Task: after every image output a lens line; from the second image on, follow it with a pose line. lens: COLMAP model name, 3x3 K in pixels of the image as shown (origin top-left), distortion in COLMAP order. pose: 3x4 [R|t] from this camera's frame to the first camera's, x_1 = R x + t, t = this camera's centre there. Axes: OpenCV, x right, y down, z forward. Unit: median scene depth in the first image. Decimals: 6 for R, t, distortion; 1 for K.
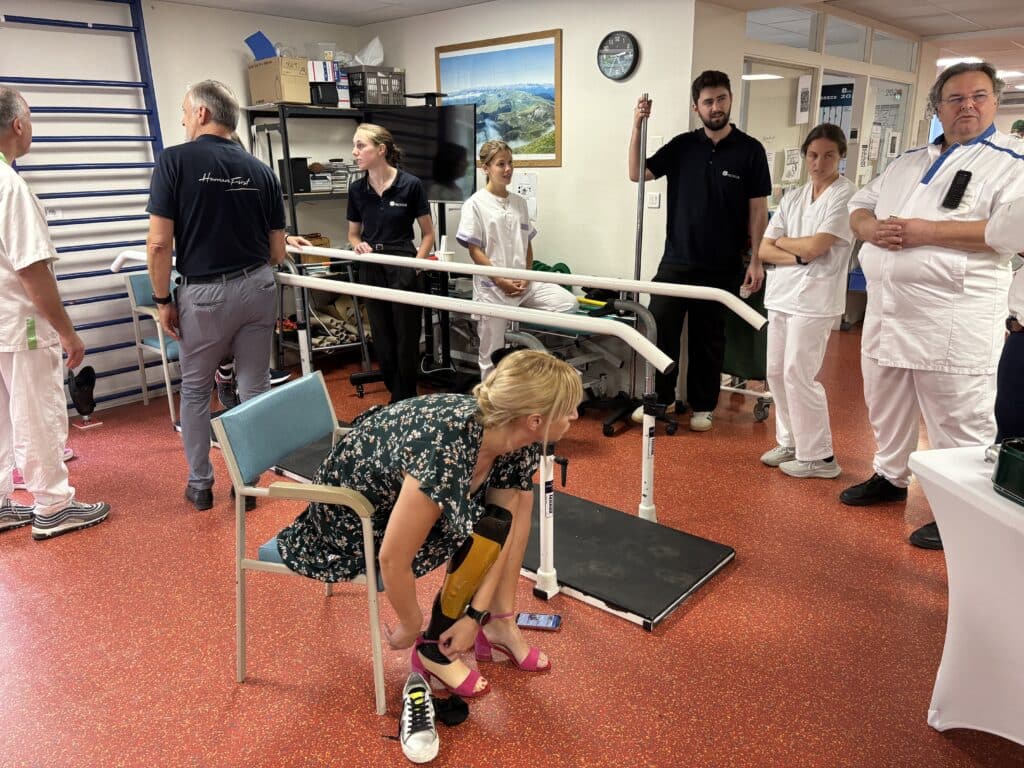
lens RADIAL K [[773.9, 0, 512.0], [0, 773.9, 384.0], [0, 0, 1]] dist [0.005077, -0.004892]
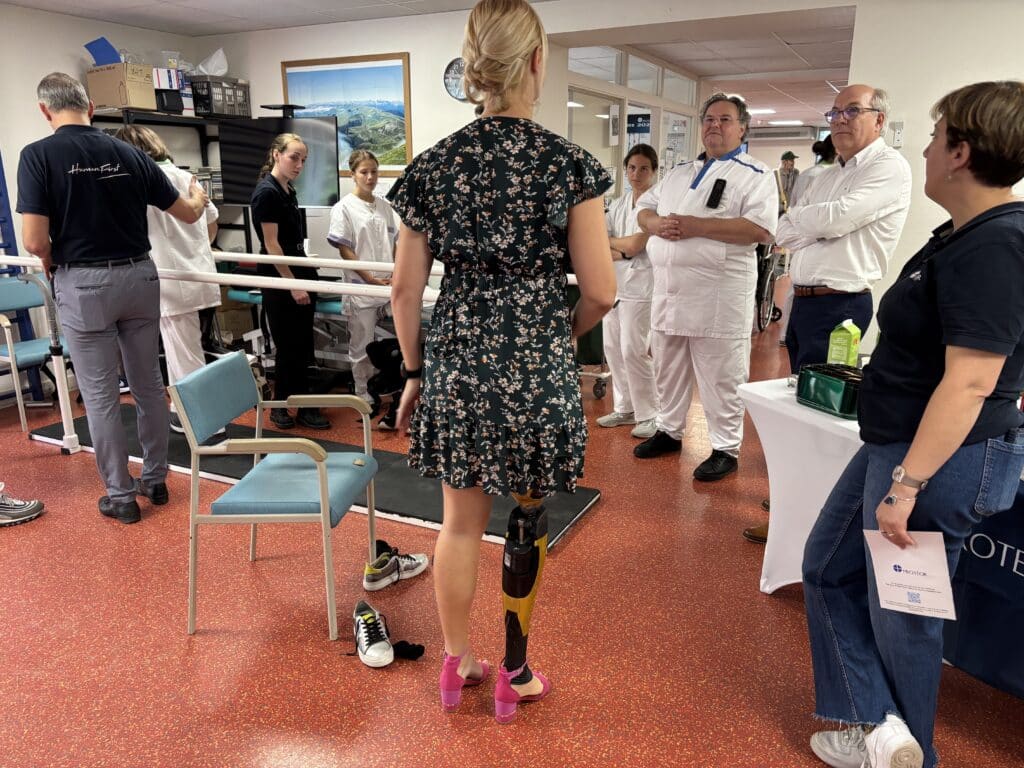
lens RADIAL K [[783.1, 0, 514.1], [0, 783.1, 397.0], [0, 0, 1]] dist [0.009905, -0.000663]
pose [[0.965347, -0.050689, 0.256001, -0.096899], [0.055849, 0.998356, -0.012920, 0.050819], [-0.254925, 0.026770, 0.966590, -0.096827]]
